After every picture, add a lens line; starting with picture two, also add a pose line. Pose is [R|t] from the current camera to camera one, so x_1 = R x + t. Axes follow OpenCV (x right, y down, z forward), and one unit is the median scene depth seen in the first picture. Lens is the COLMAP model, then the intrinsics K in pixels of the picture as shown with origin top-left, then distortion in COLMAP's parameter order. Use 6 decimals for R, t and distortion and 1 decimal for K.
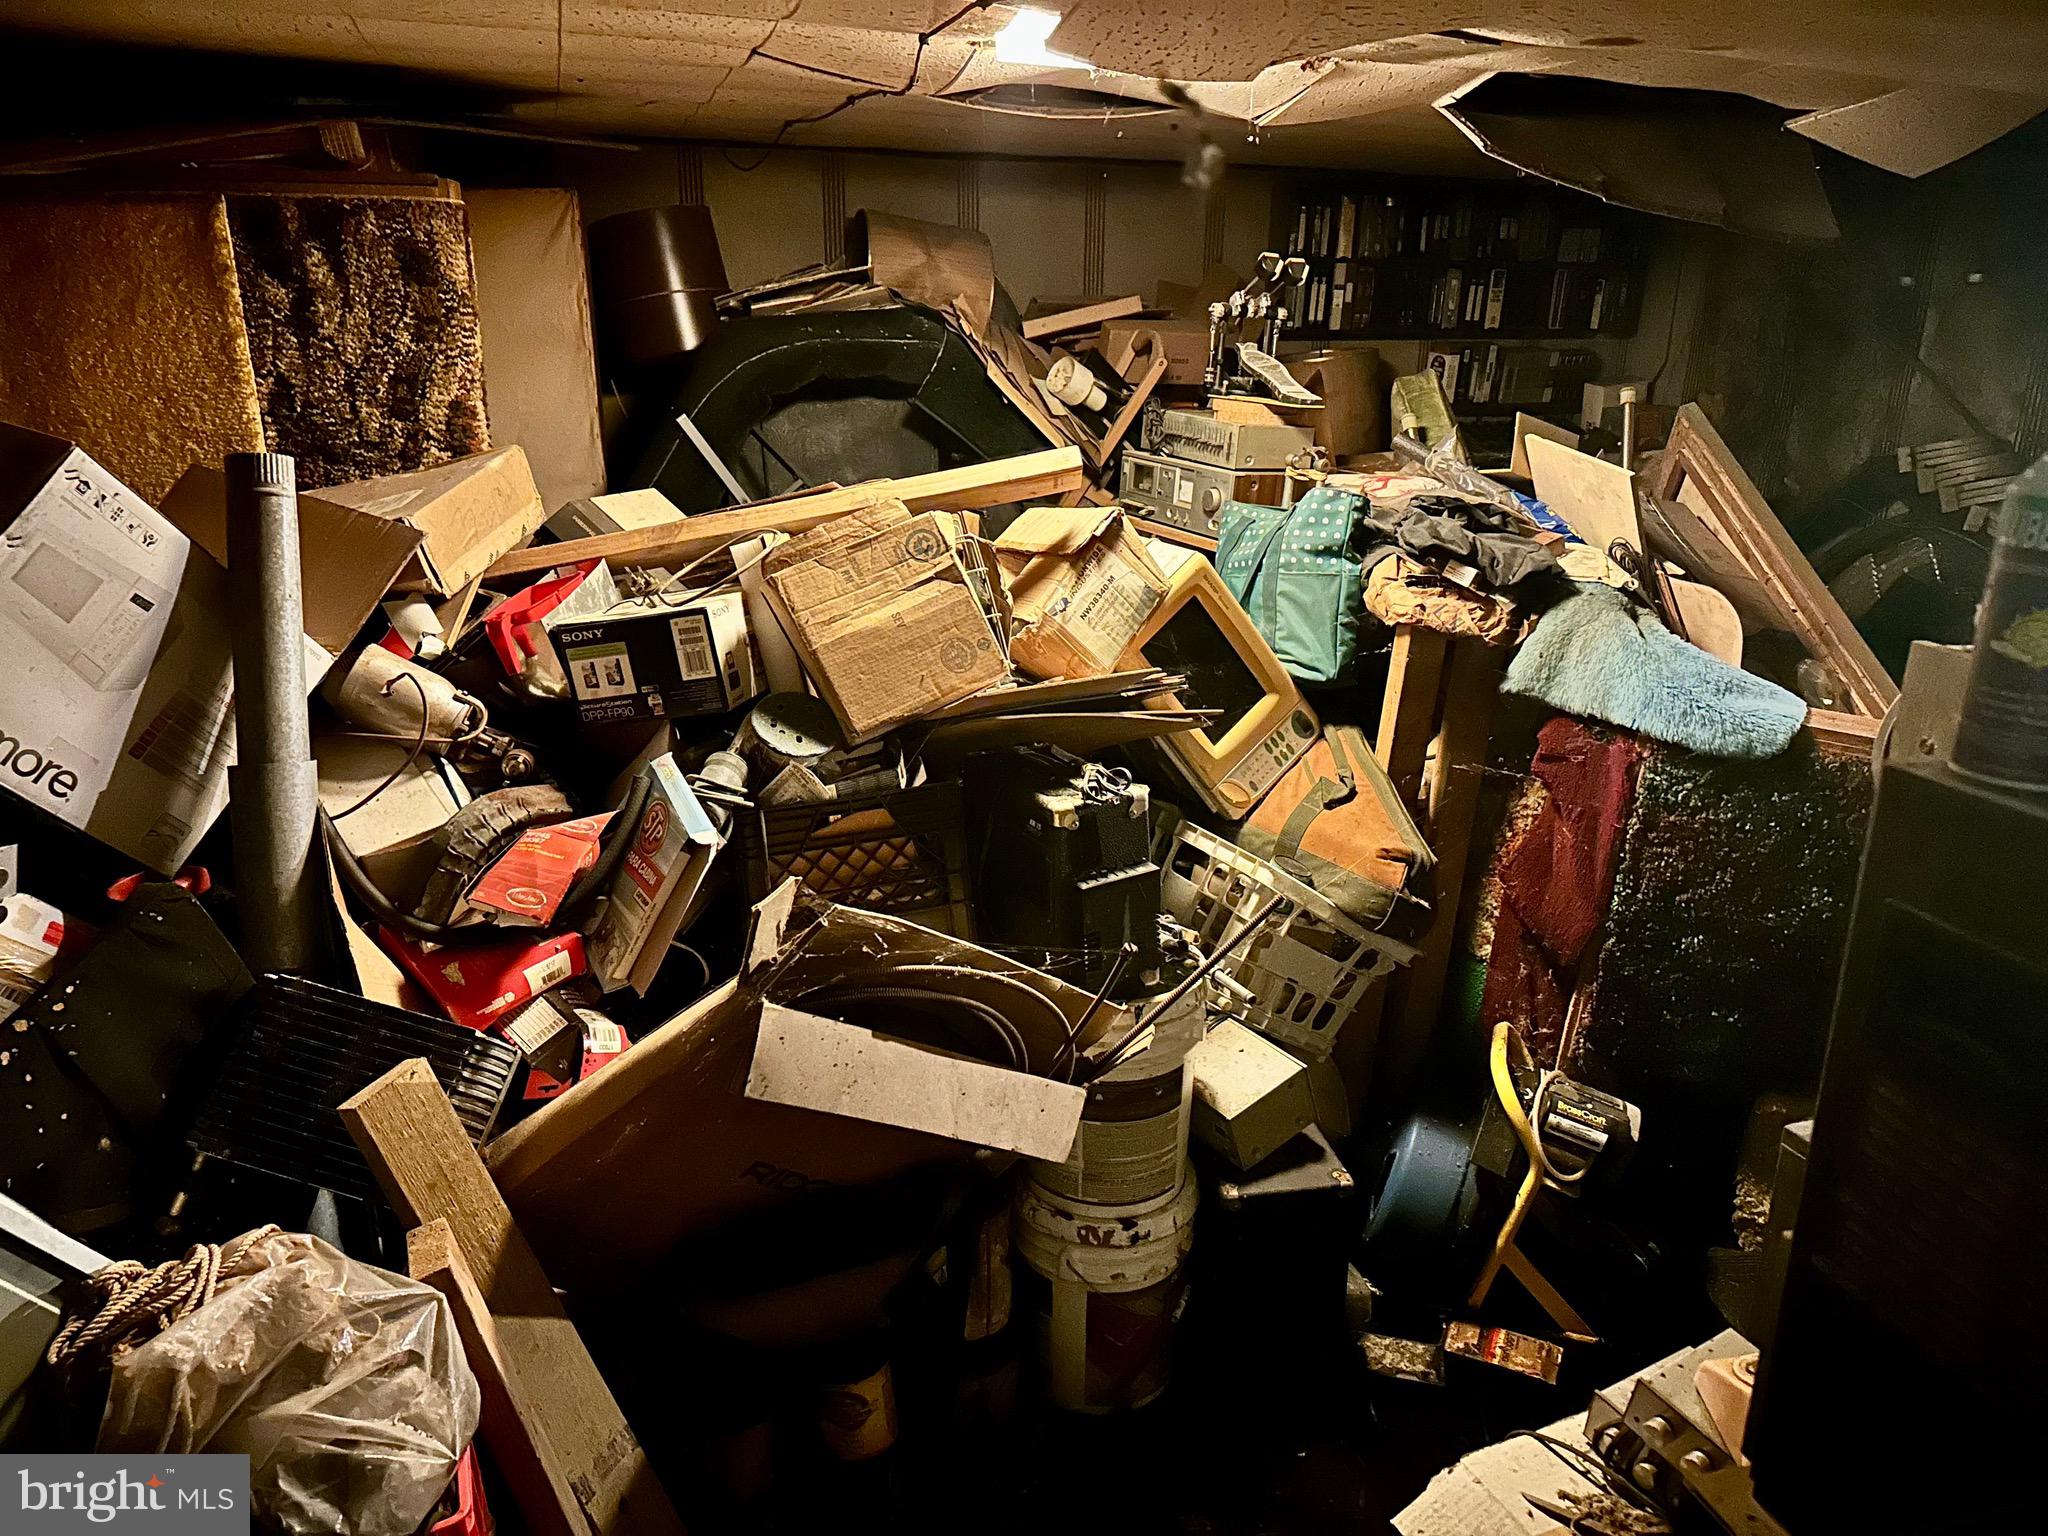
lens RADIAL K [[1434.5, 0, 1024.4], [0, 1434.5, 781.8], [0, 0, 1]] dist [0.157159, -0.226516]
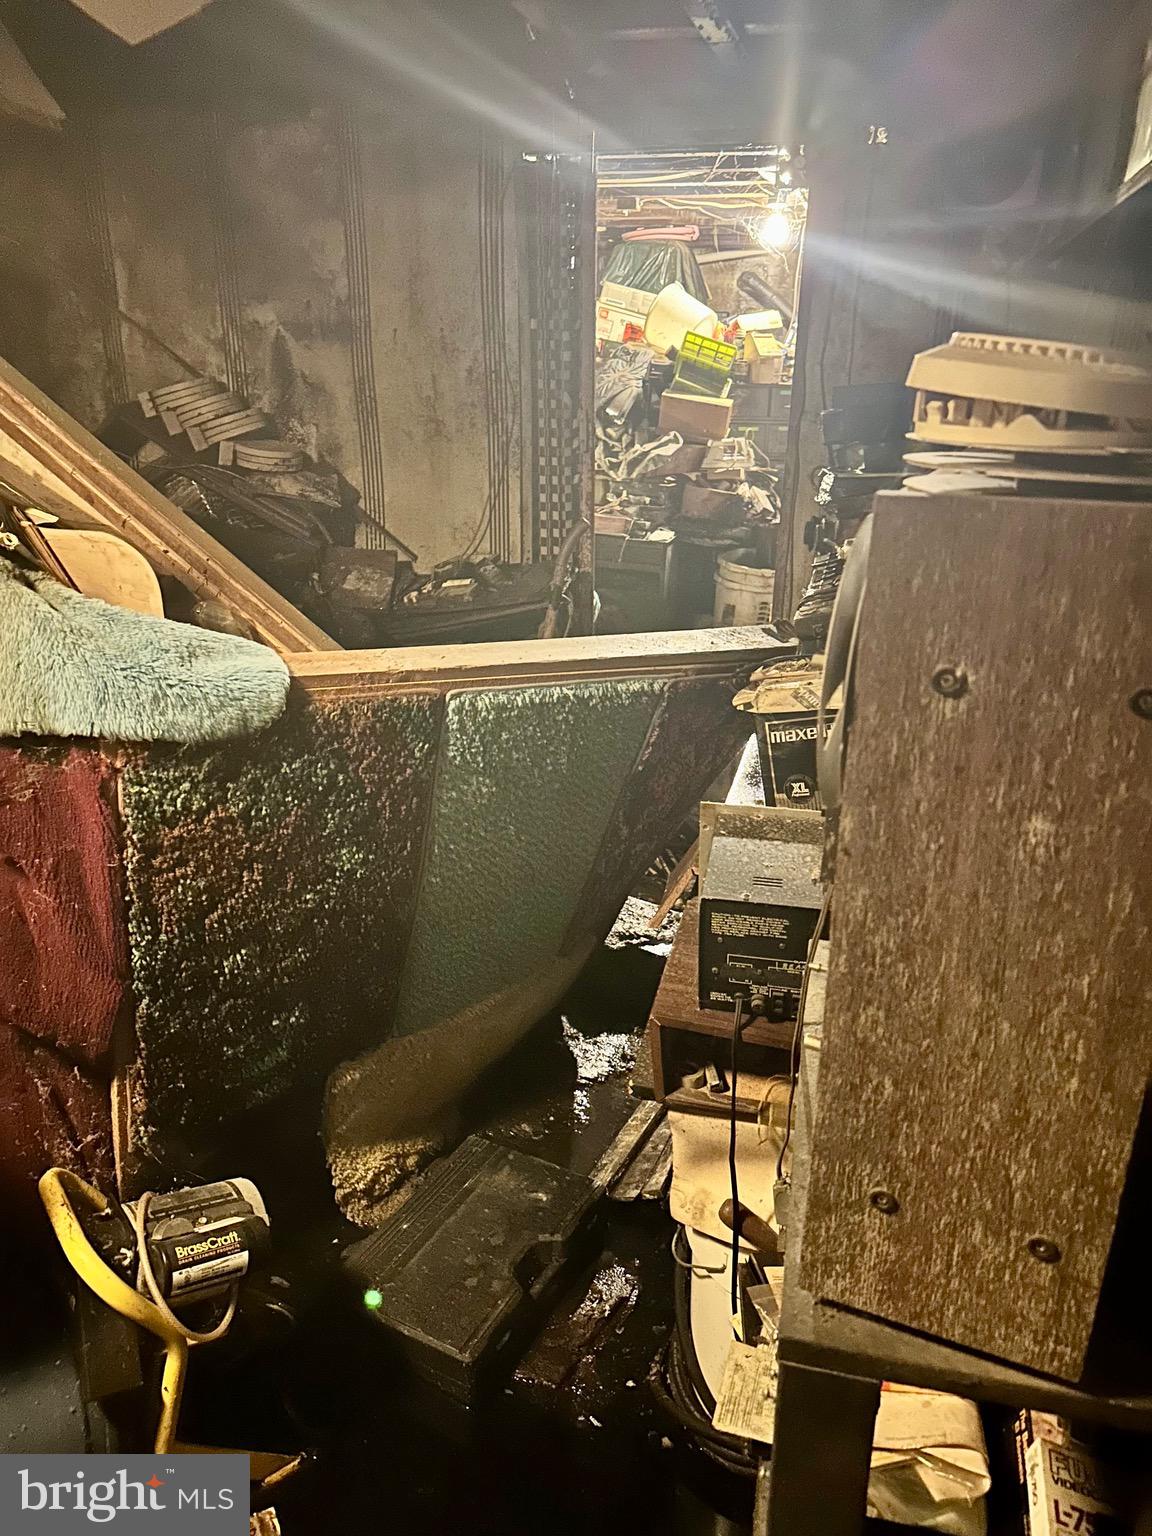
lens RADIAL K [[1058.4, 0, 577.7], [0, 1058.4, 748.2], [0, 0, 1]] dist [-0.001947, -0.004787]
pose [[0.527801, -0.297224, 0.795666, 0.122909], [0.261958, 0.948071, 0.180387, -0.059970], [-0.807963, 0.113223, 0.578253, 0.494069]]
